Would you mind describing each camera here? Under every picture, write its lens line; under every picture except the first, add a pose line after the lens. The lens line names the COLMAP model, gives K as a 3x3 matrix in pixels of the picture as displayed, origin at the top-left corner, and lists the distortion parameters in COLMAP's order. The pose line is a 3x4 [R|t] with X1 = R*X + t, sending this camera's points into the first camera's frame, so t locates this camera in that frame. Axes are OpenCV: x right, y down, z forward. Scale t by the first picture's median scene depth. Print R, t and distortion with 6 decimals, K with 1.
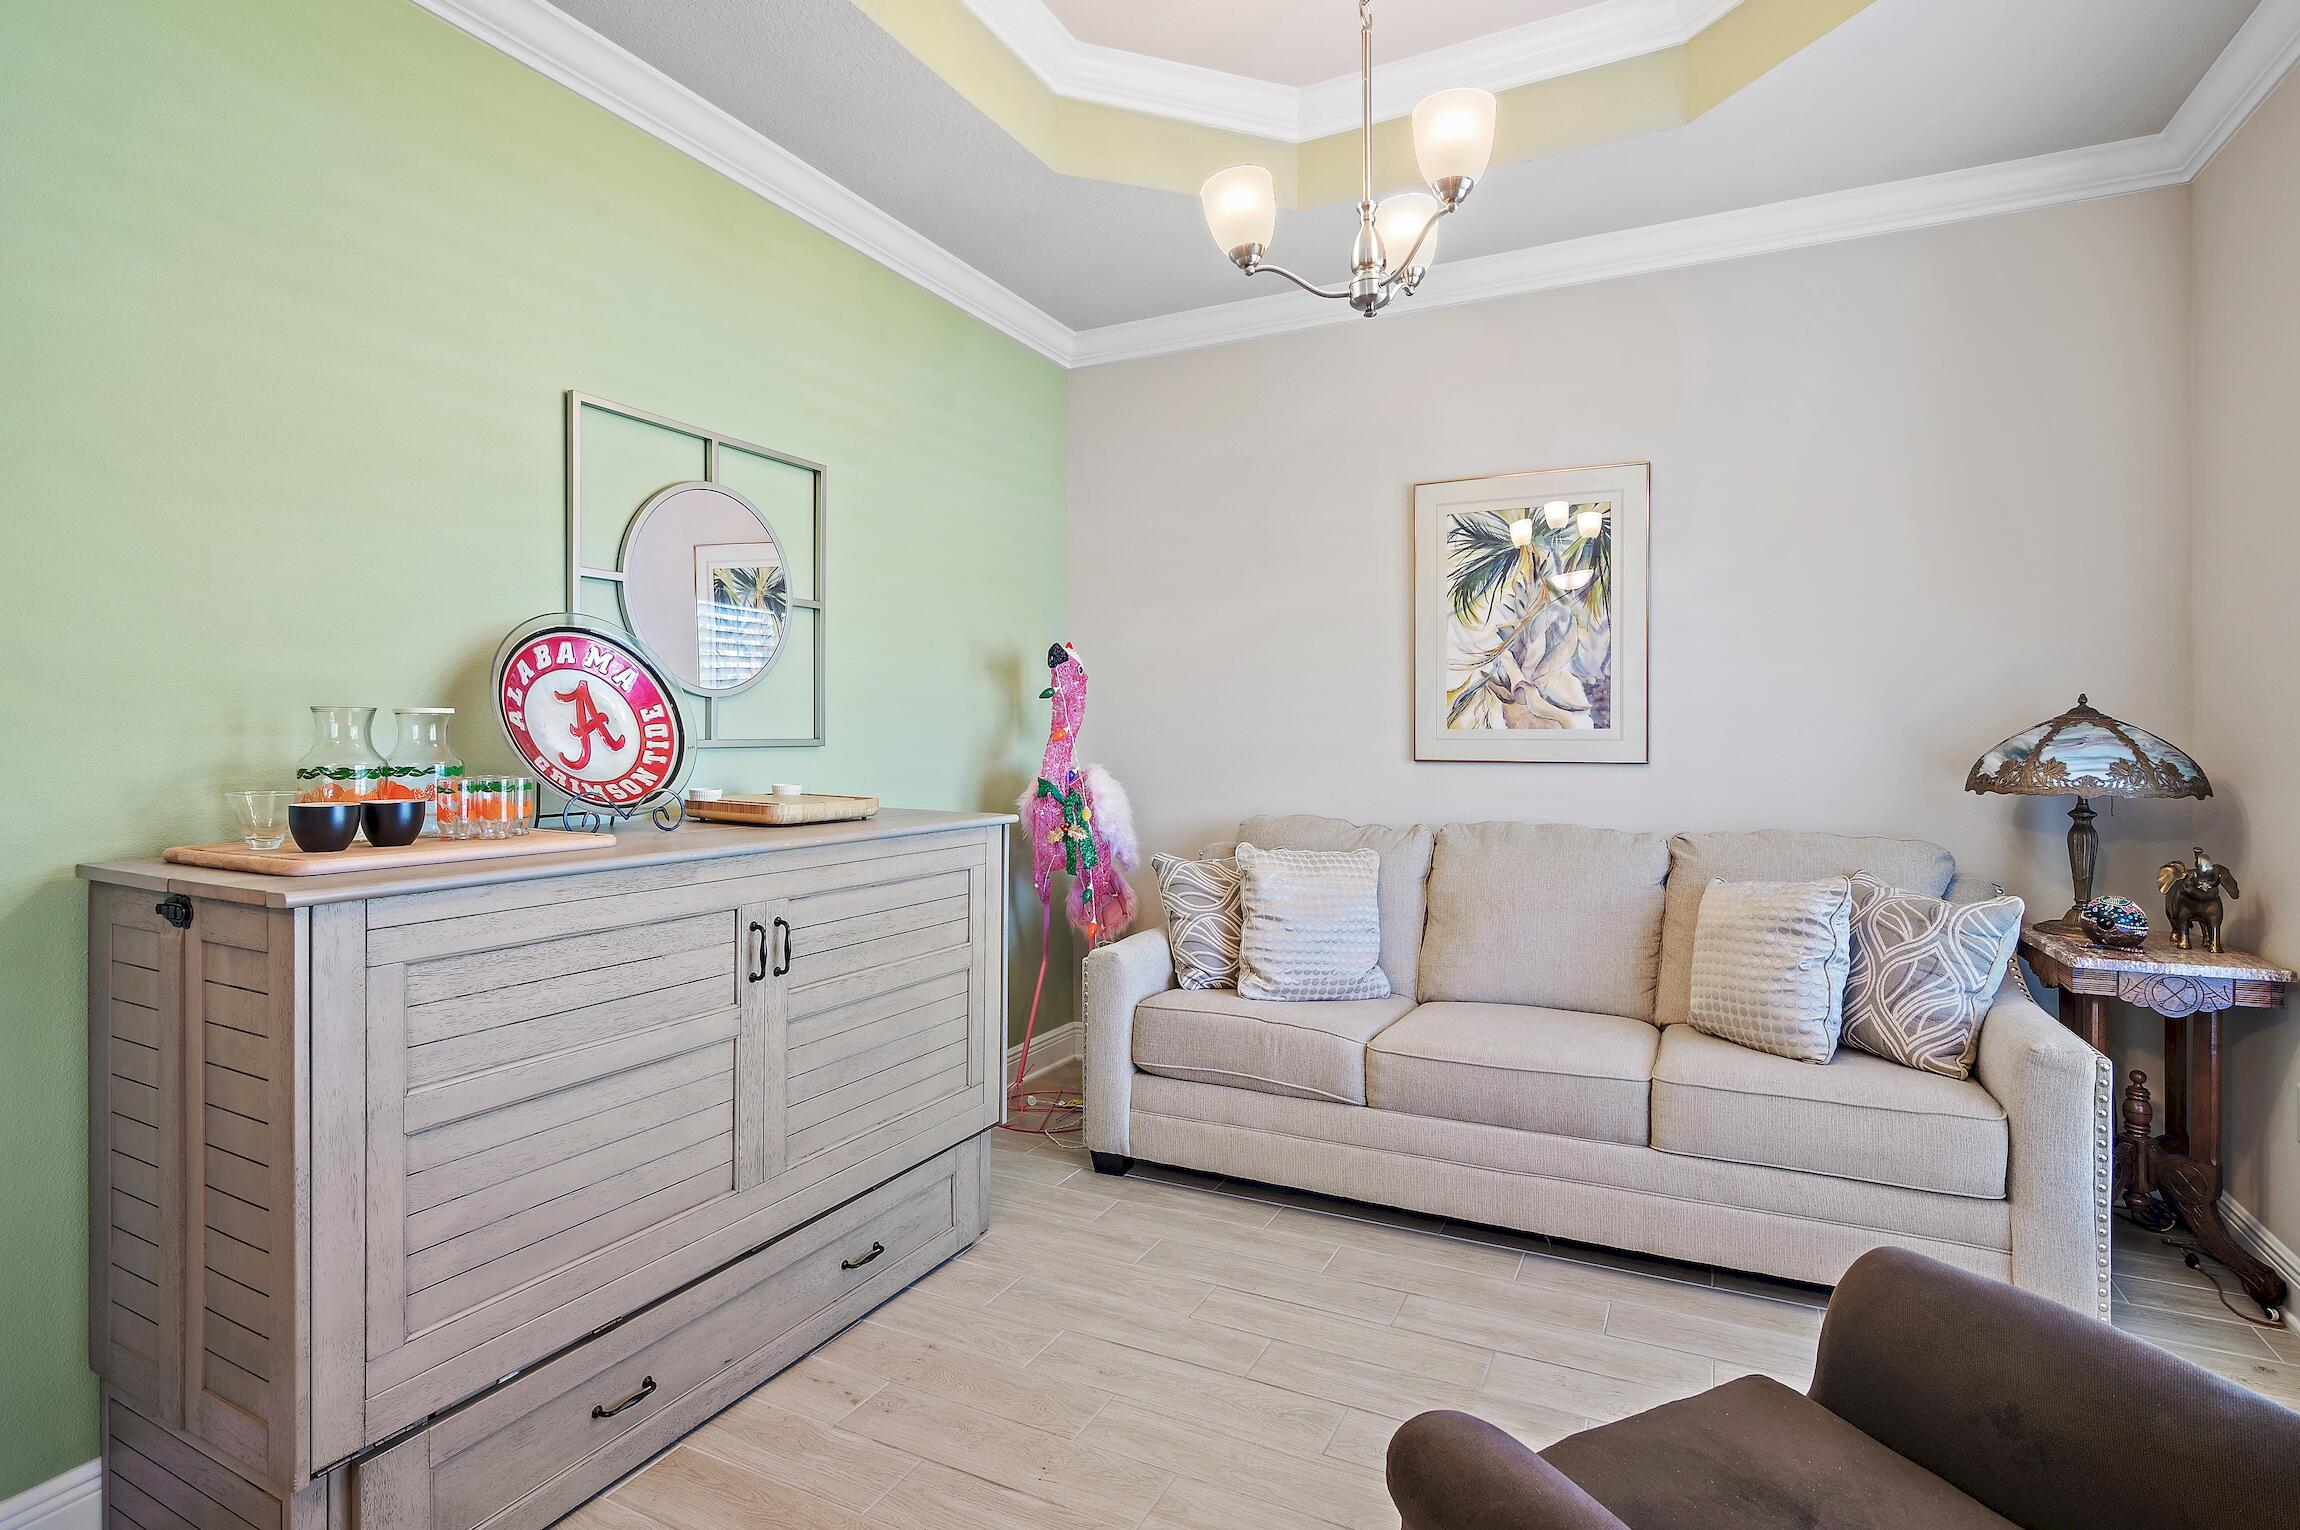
lens RADIAL K [[1122.8, 0, 1152.7], [0, 1122.8, 755.7], [0, 0, 1]] dist [-0.001441, -0.000245]
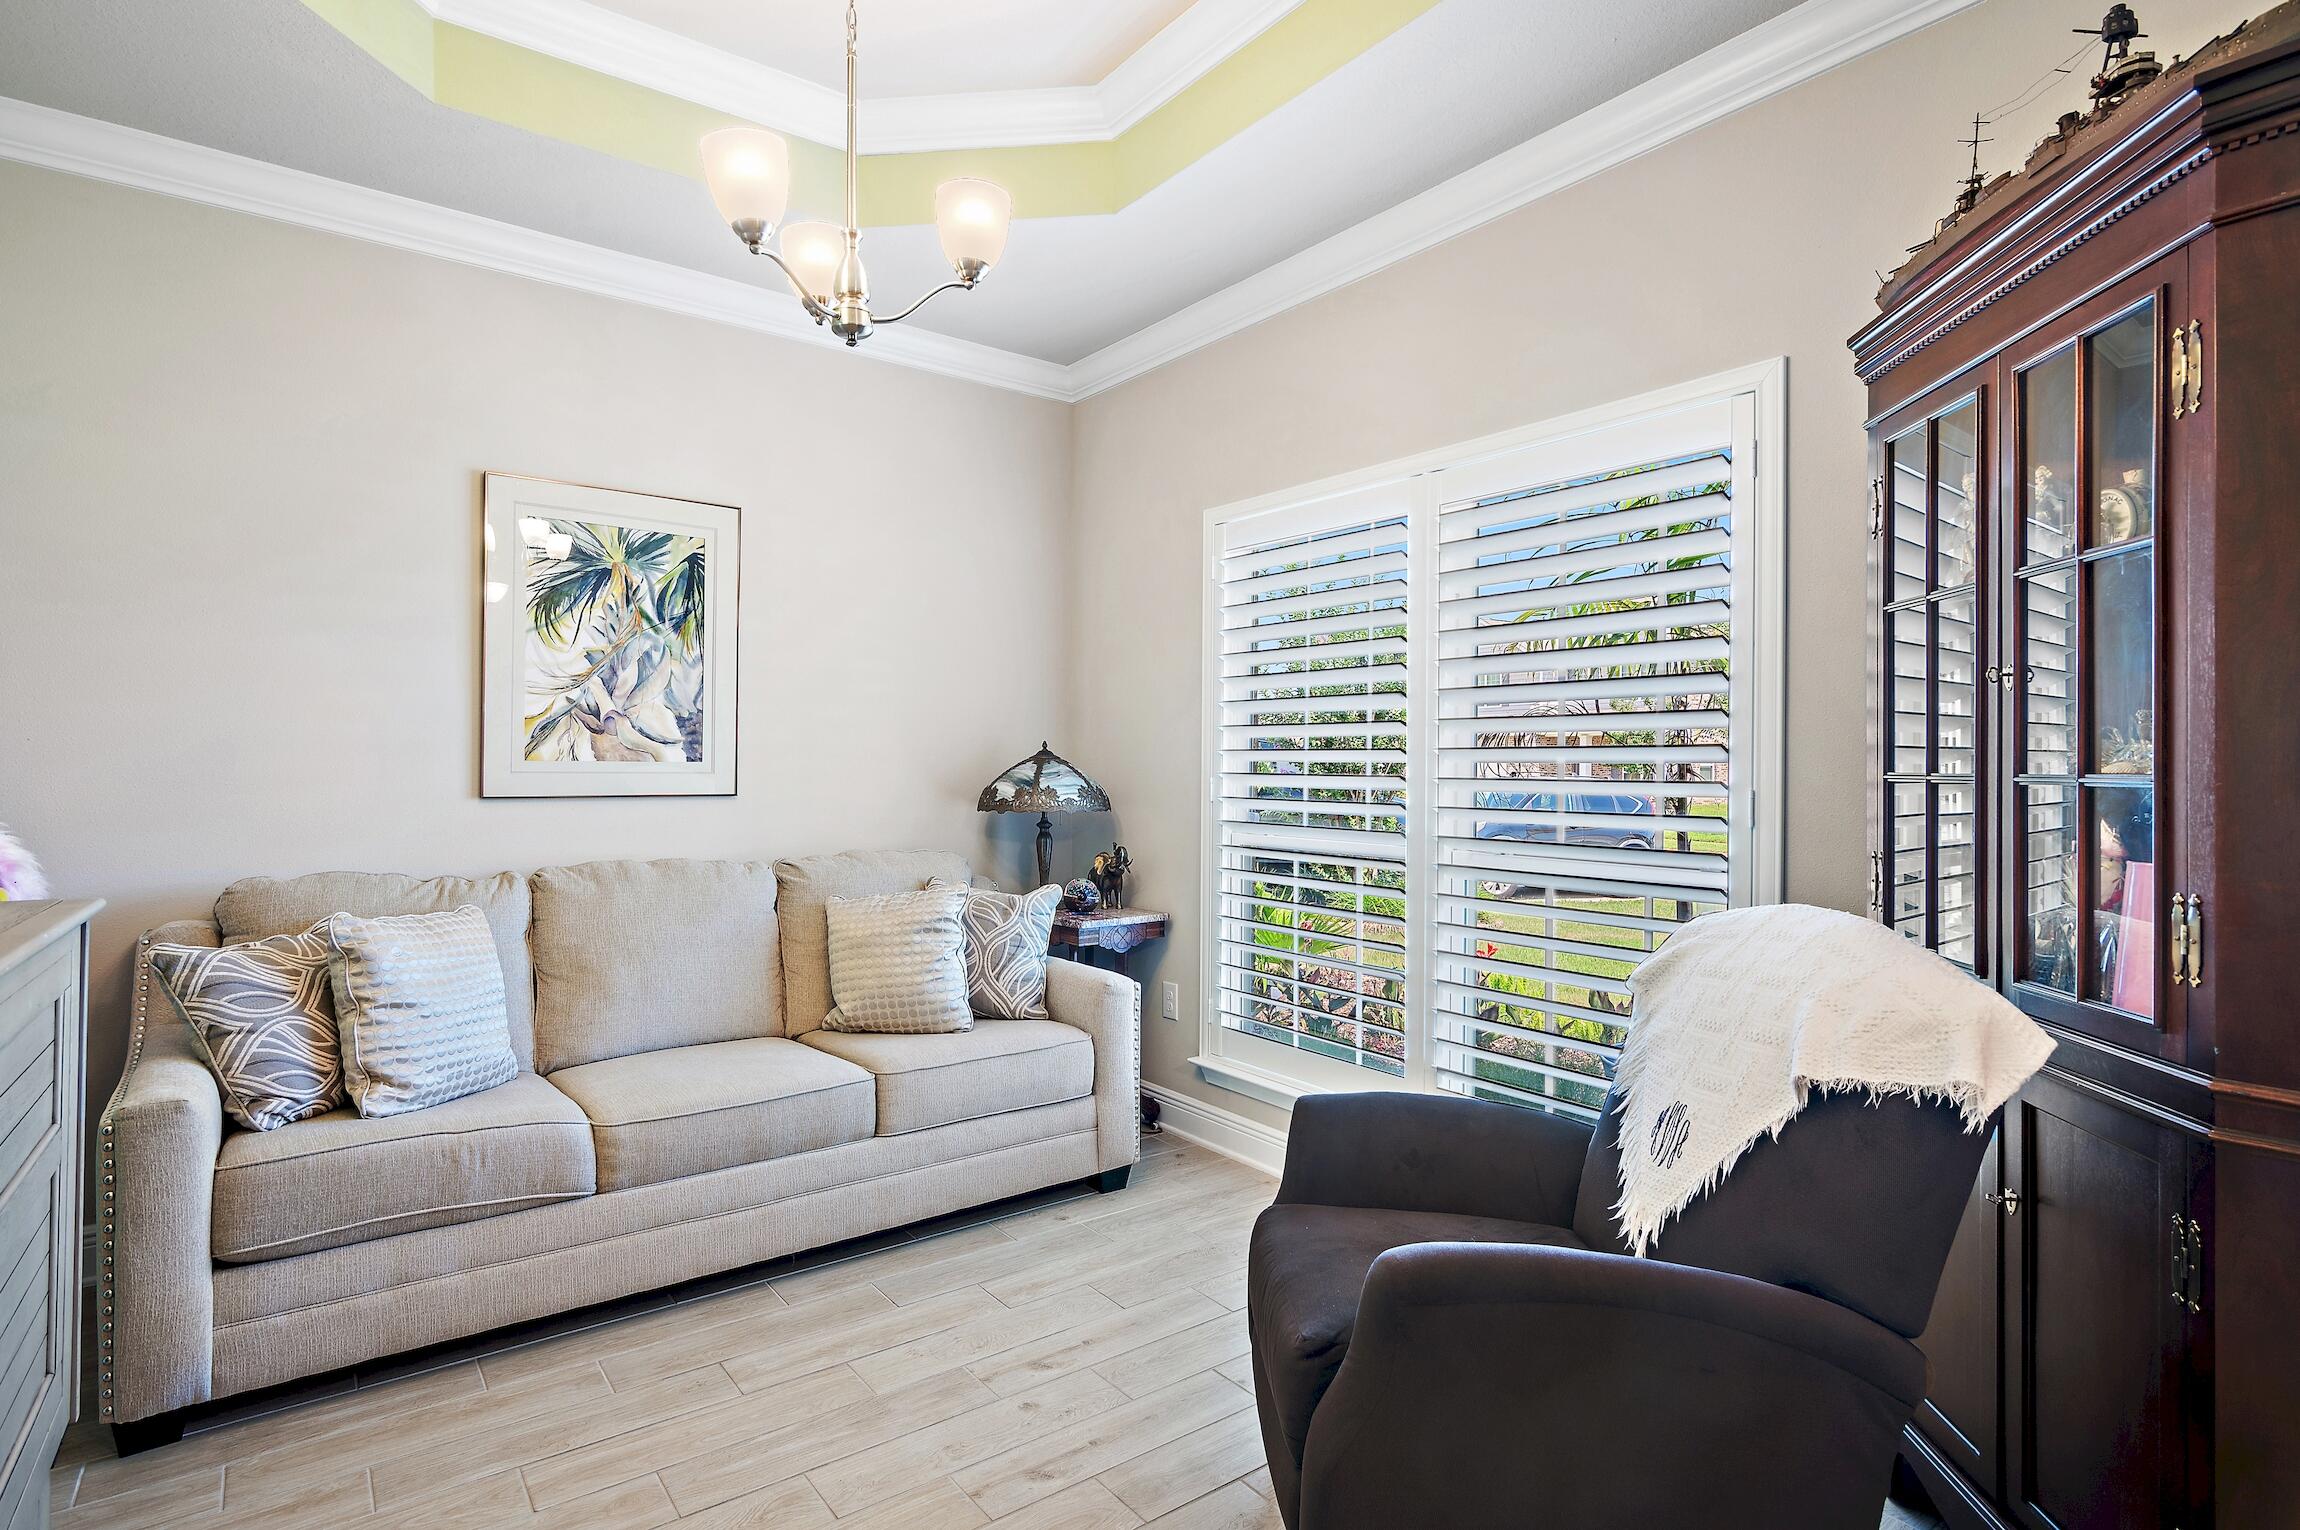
lens RADIAL K [[1140.7, 0, 1146.4], [0, 1140.7, 784.5], [0, 0, 1]] dist [-0.001267, -0.000275]
pose [[0.453480, -0.009138, 0.891219, -0.359522], [0.011967, 0.999920, 0.004164, -0.003578], [-0.891186, 0.008777, 0.453553, 0.192808]]
